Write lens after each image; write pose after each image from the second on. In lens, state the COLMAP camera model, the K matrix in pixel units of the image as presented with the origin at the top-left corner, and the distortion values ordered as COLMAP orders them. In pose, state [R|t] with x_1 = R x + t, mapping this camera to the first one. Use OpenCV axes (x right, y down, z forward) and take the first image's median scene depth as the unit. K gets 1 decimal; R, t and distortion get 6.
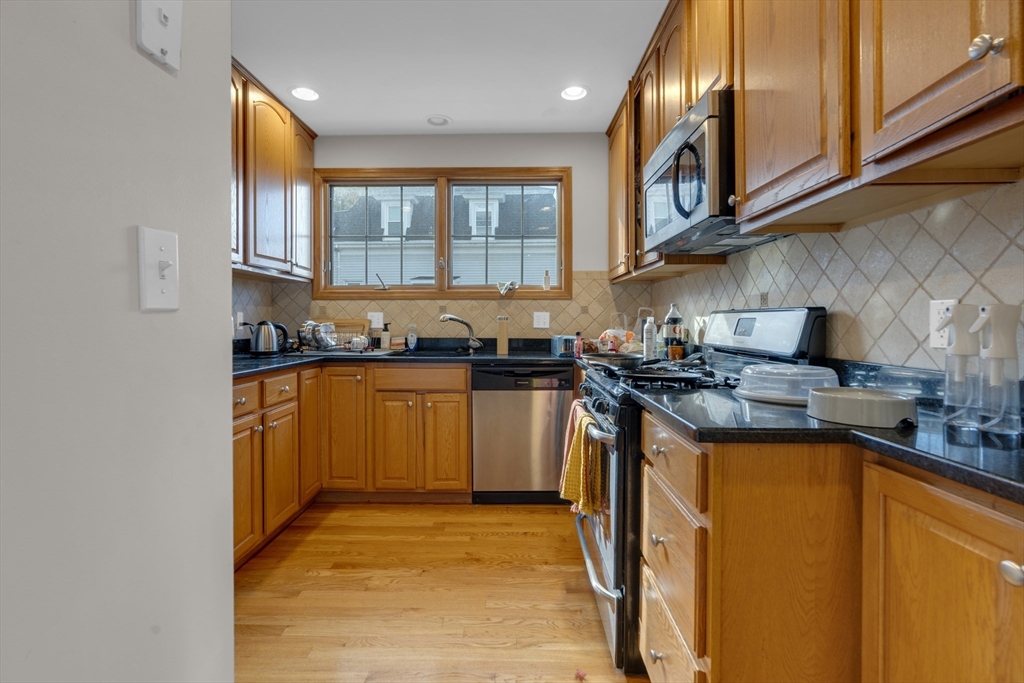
lens RADIAL K [[480.4, 0, 510.1], [0, 480.4, 323.6], [0, 0, 1]] dist [-0.001942, -0.000001]
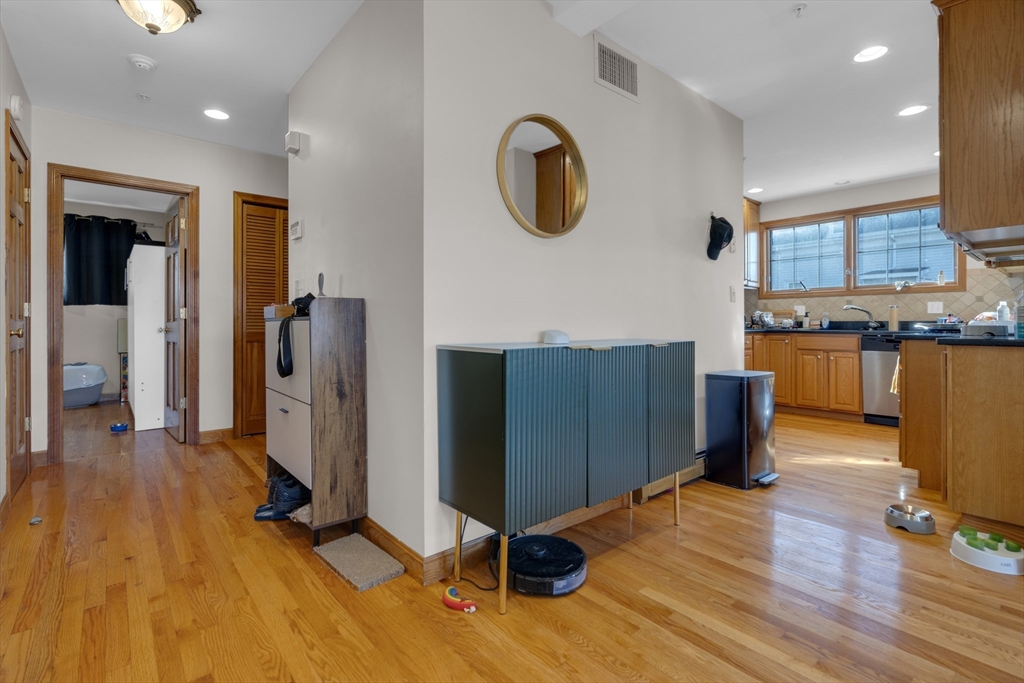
lens RADIAL K [[480.4, 0, 510.1], [0, 480.4, 323.6], [0, 0, 1]] dist [-0.001942, -0.000001]
pose [[0.655824, -0.002458, -0.754910, 0.339584], [-0.000836, 0.999992, -0.003983, 0.049890], [0.754913, 0.003243, 0.655816, -0.900234]]
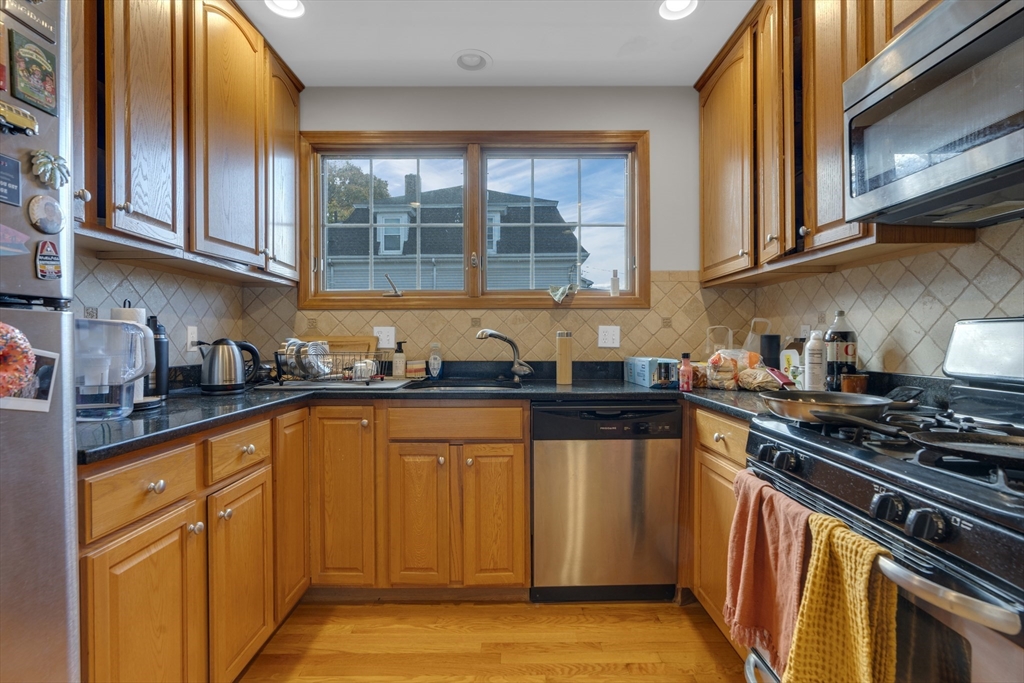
lens RADIAL K [[478.1, 0, 512.0], [0, 478.1, 341.5], [0, 0, 1]] dist [-0.001717, 0.000041]
pose [[0.999830, -0.003216, 0.018149, -0.110984], [0.003223, 0.999995, -0.000336, -0.000062], [-0.018148, 0.000395, 0.999835, 0.298490]]
